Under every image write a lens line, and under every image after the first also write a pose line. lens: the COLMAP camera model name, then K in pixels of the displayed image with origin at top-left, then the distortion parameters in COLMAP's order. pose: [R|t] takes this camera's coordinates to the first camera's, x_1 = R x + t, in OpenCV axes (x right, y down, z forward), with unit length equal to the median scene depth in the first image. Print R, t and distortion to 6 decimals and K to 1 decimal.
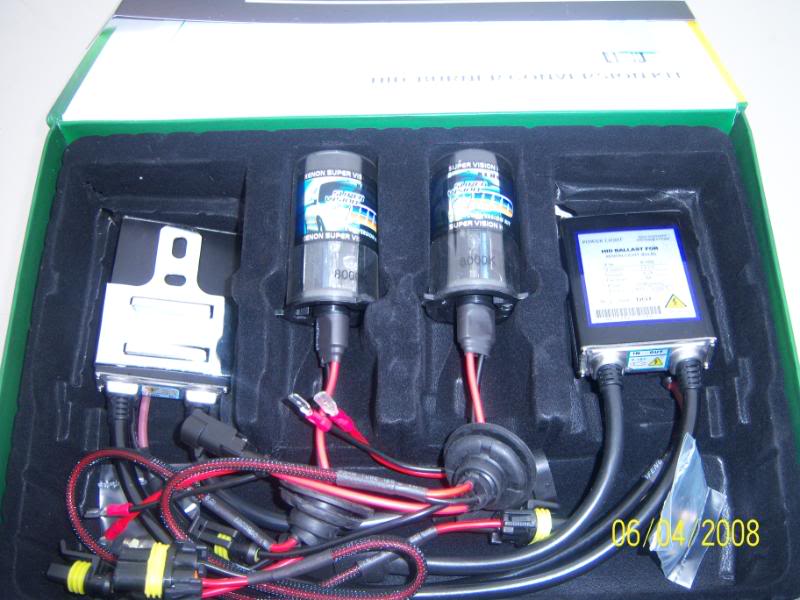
lens RADIAL K [[864.1, 0, 400.0], [0, 864.1, 300.0], [0, 0, 1]] dist [-0.003887, 0.000326]
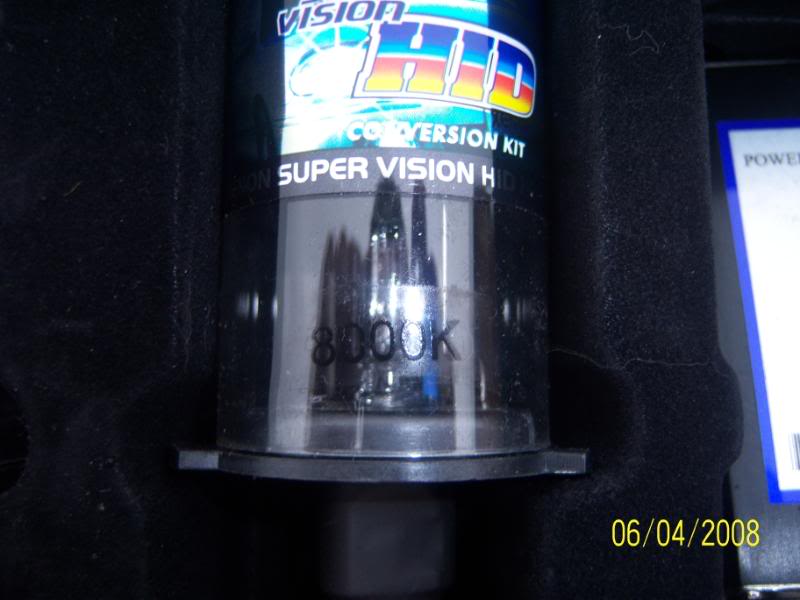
lens RADIAL K [[864.1, 0, 400.0], [0, 864.1, 300.0], [0, 0, 1]] dist [-0.003887, 0.000326]
pose [[0.999903, -0.001805, 0.013794, 0.087807], [-0.002495, 0.952209, 0.305436, -0.124494], [-0.013686, -0.305441, 0.952113, 0.748943]]
